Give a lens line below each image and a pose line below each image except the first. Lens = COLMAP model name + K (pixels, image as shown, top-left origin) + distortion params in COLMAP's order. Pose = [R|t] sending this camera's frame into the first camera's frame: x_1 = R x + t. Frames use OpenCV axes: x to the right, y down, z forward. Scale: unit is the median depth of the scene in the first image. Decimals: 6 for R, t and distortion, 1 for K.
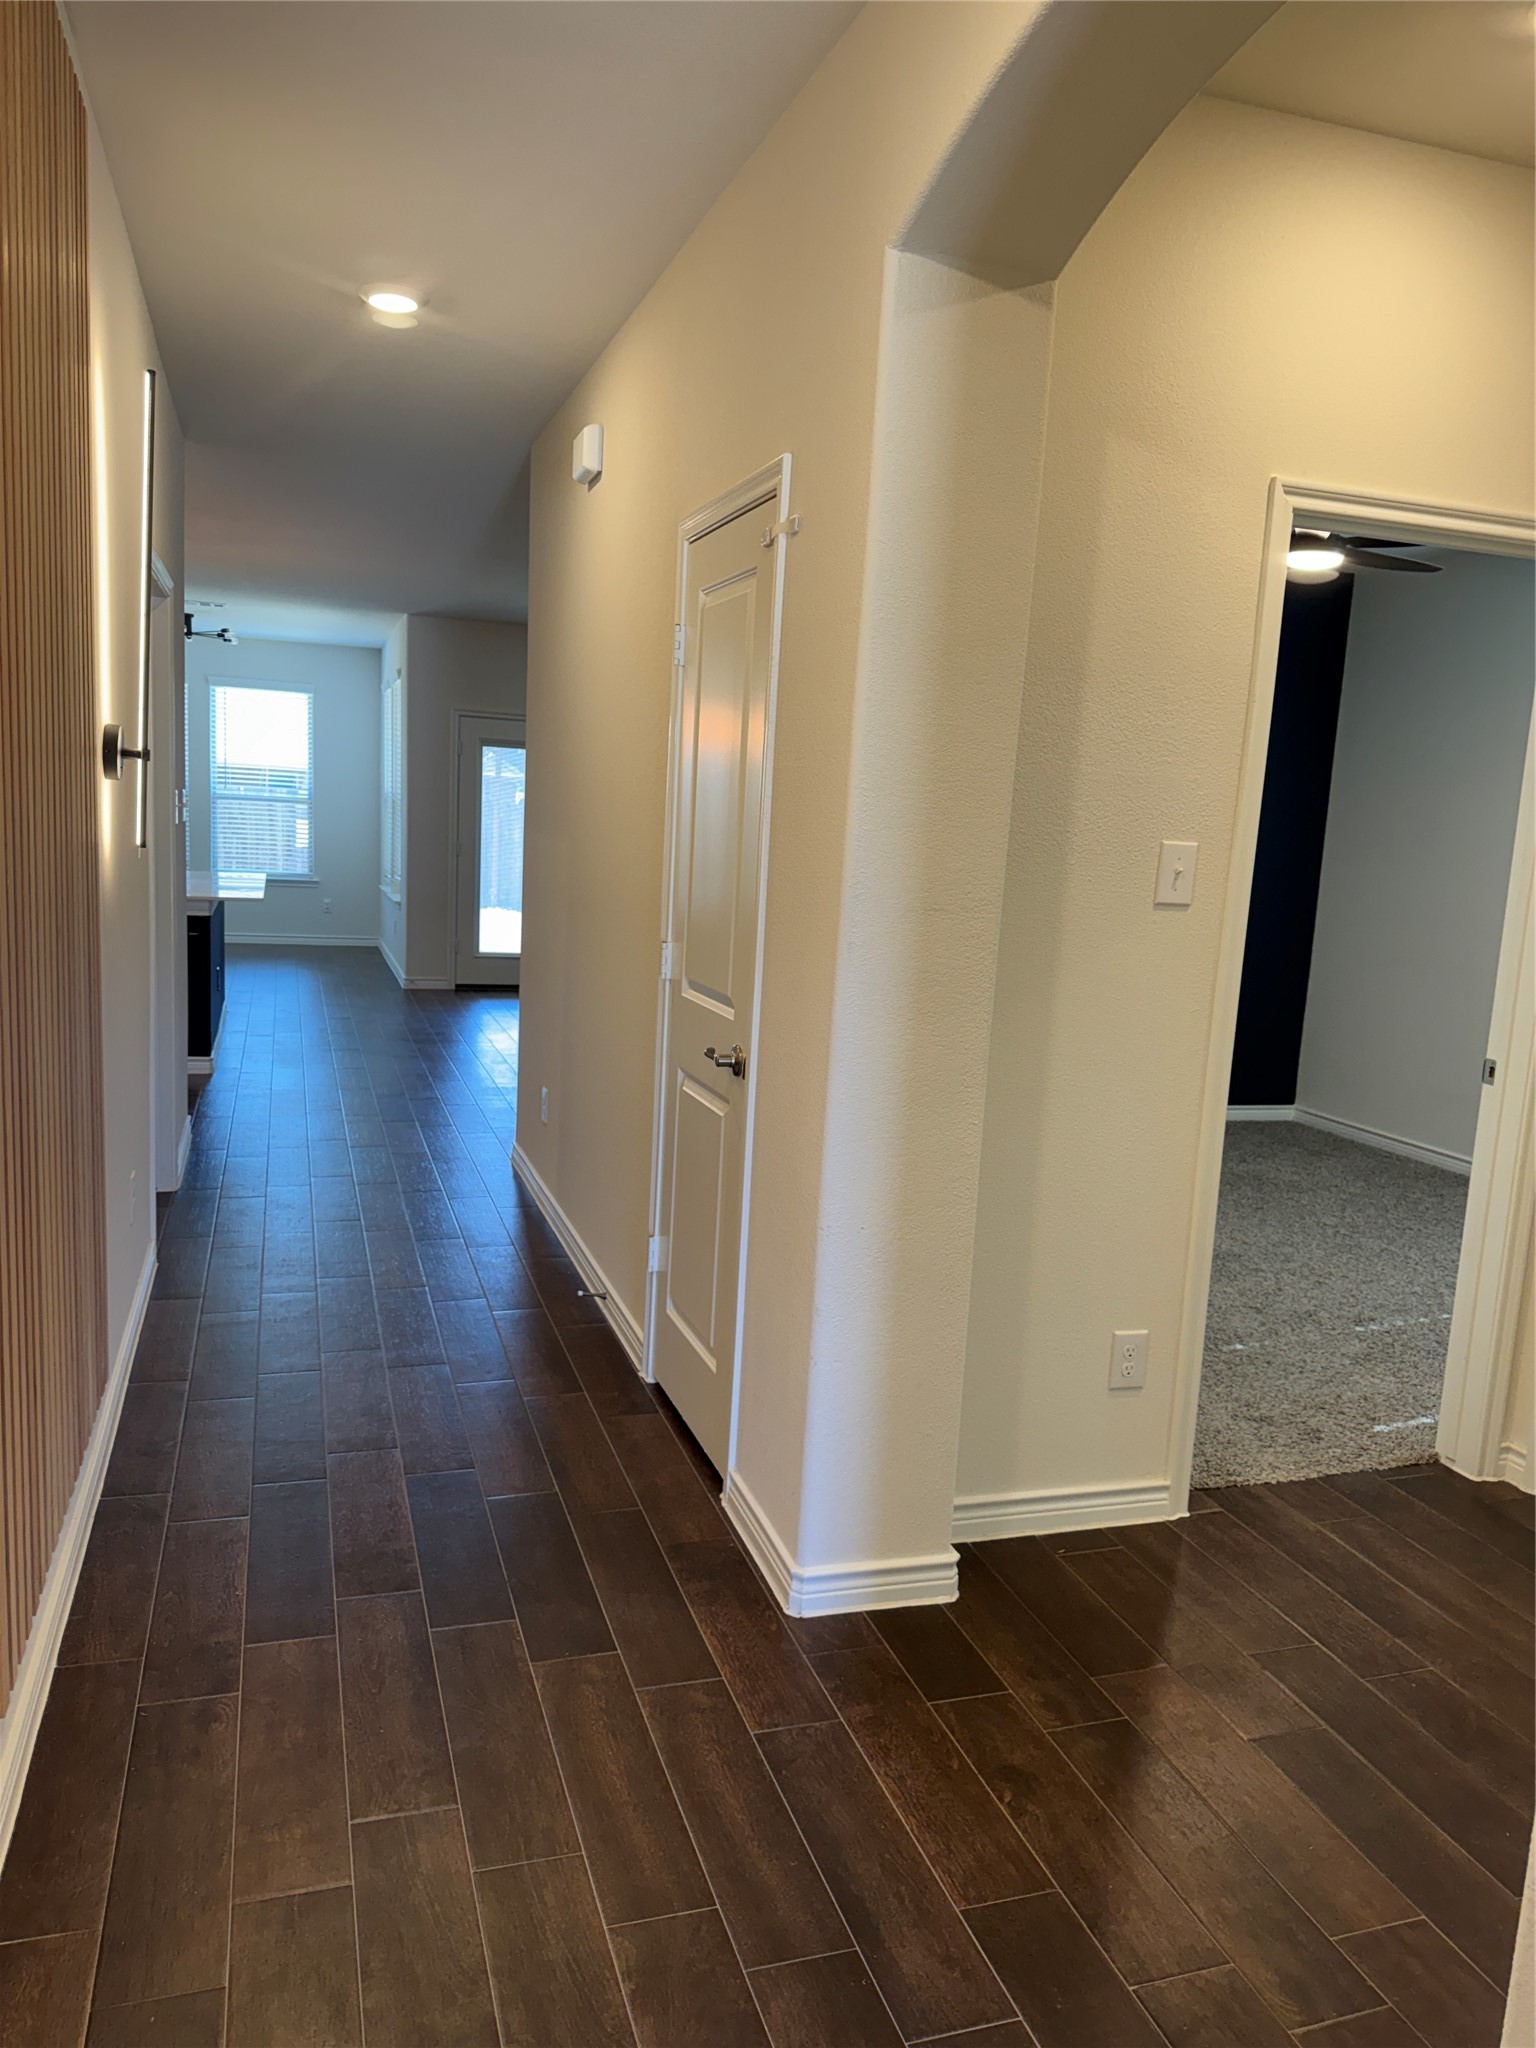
lens RADIAL K [[1381.9, 0, 759.2], [0, 1381.9, 1011.0], [0, 0, 1]] dist [0.166409, -0.297524]
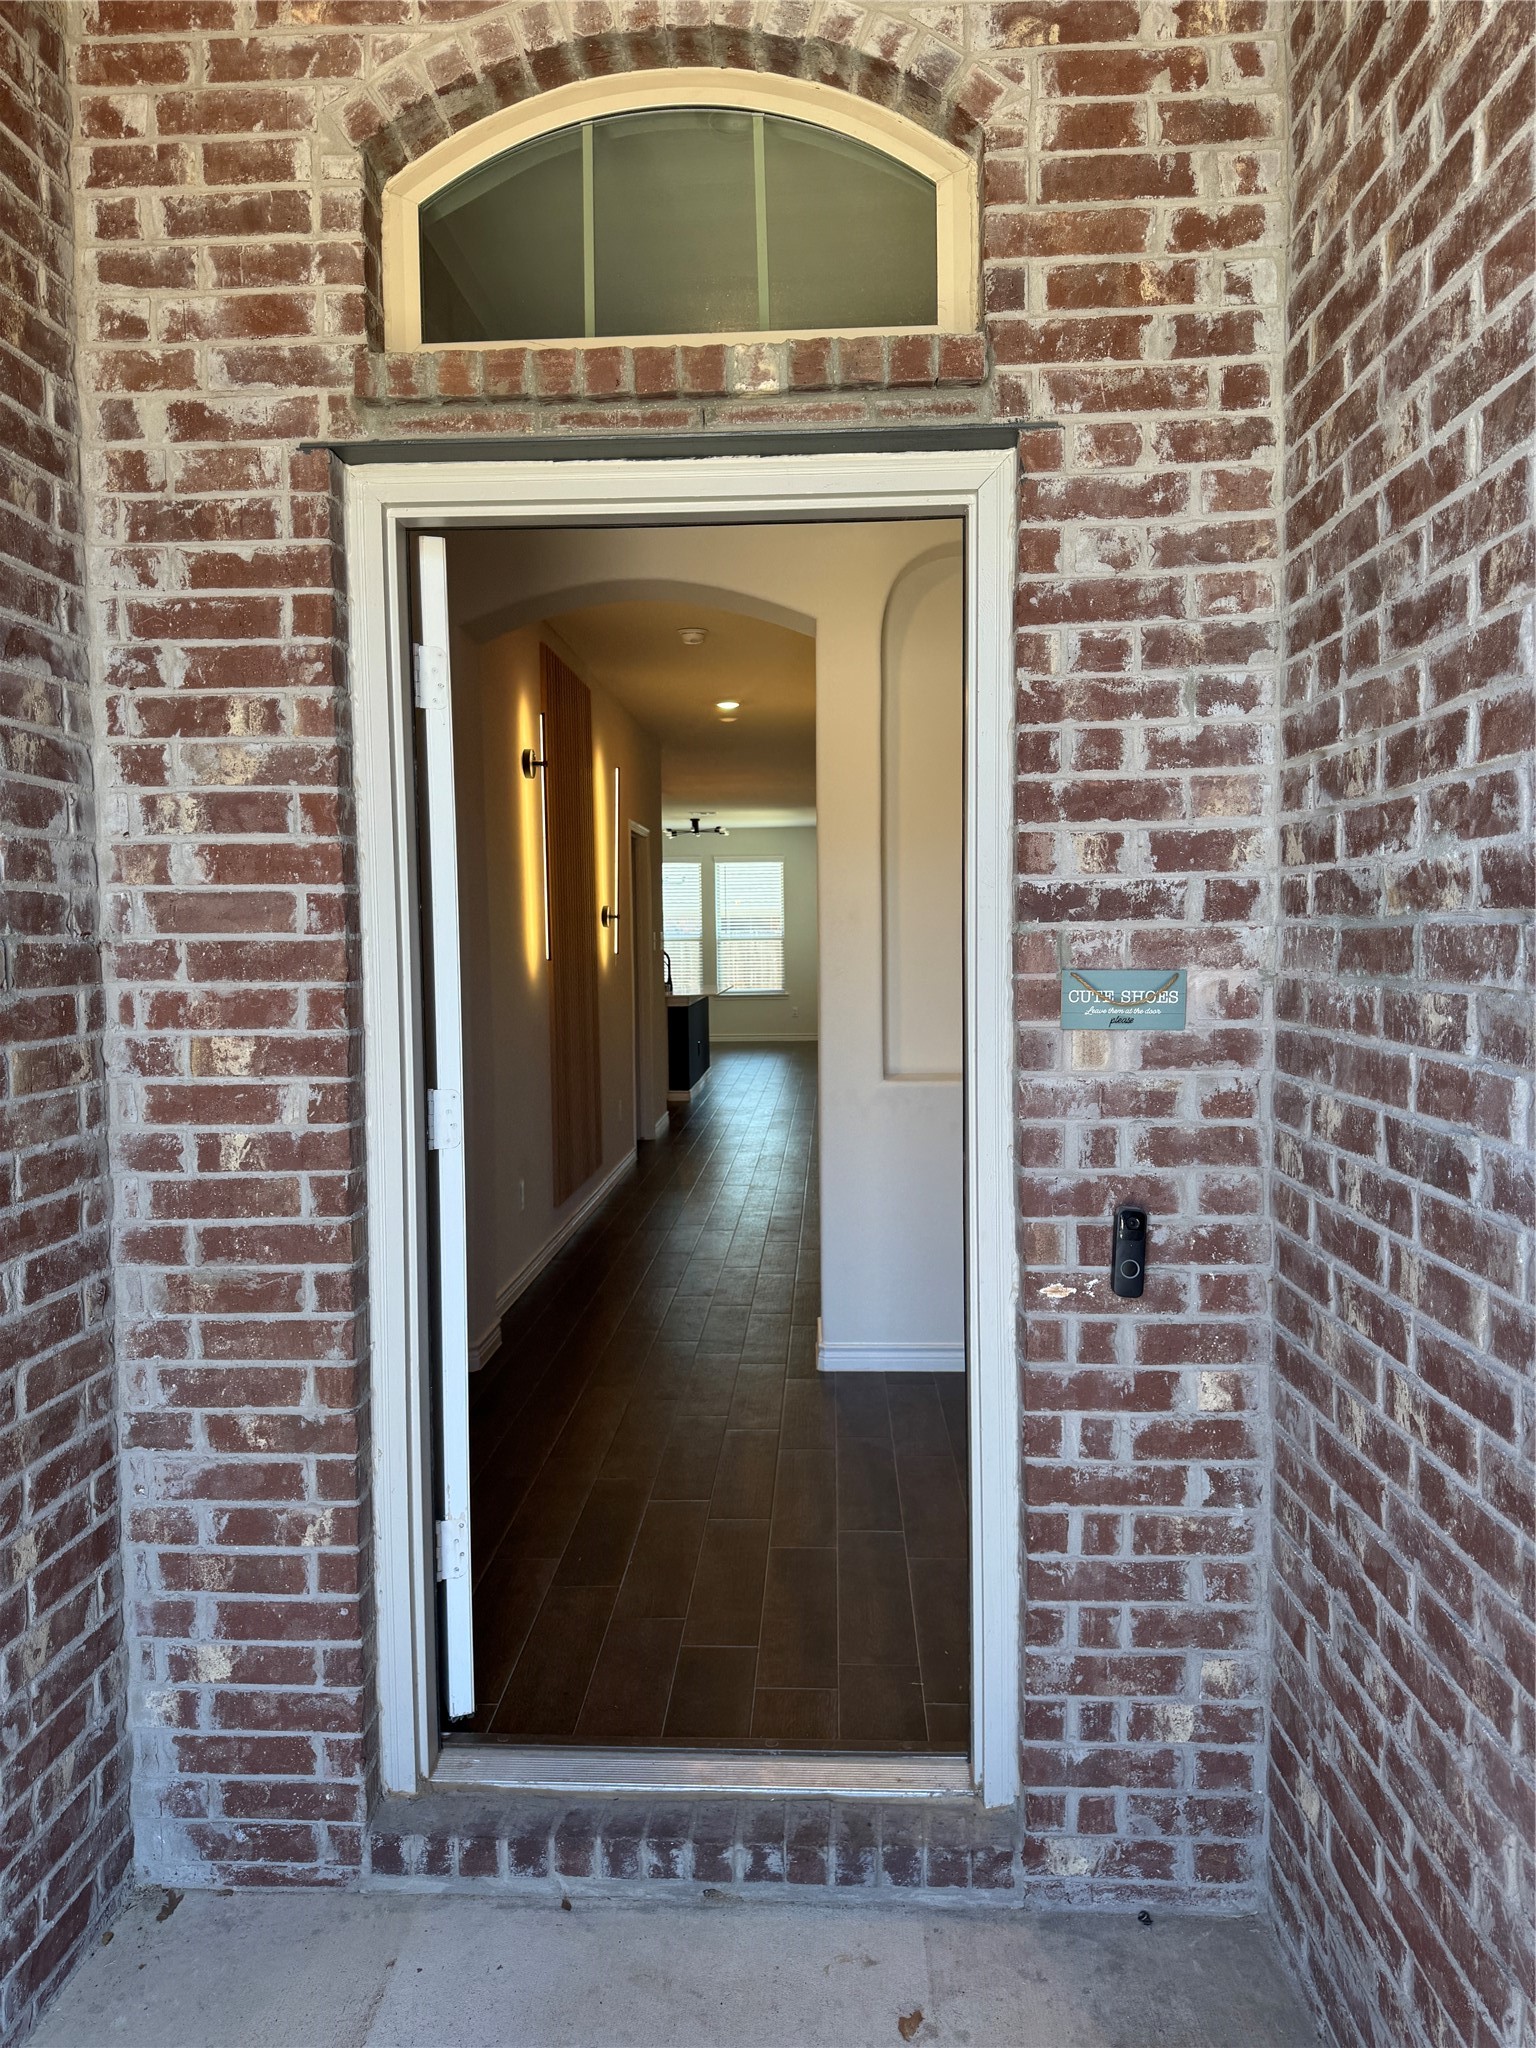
lens RADIAL K [[1381.9, 0, 759.2], [0, 1381.9, 1011.0], [0, 0, 1]] dist [0.166409, -0.297524]
pose [[0.927540, -0.041863, -0.371372, 0.296918], [0.007894, 0.995679, -0.092521, 0.088490], [0.373640, 0.082885, 0.923863, -0.479237]]
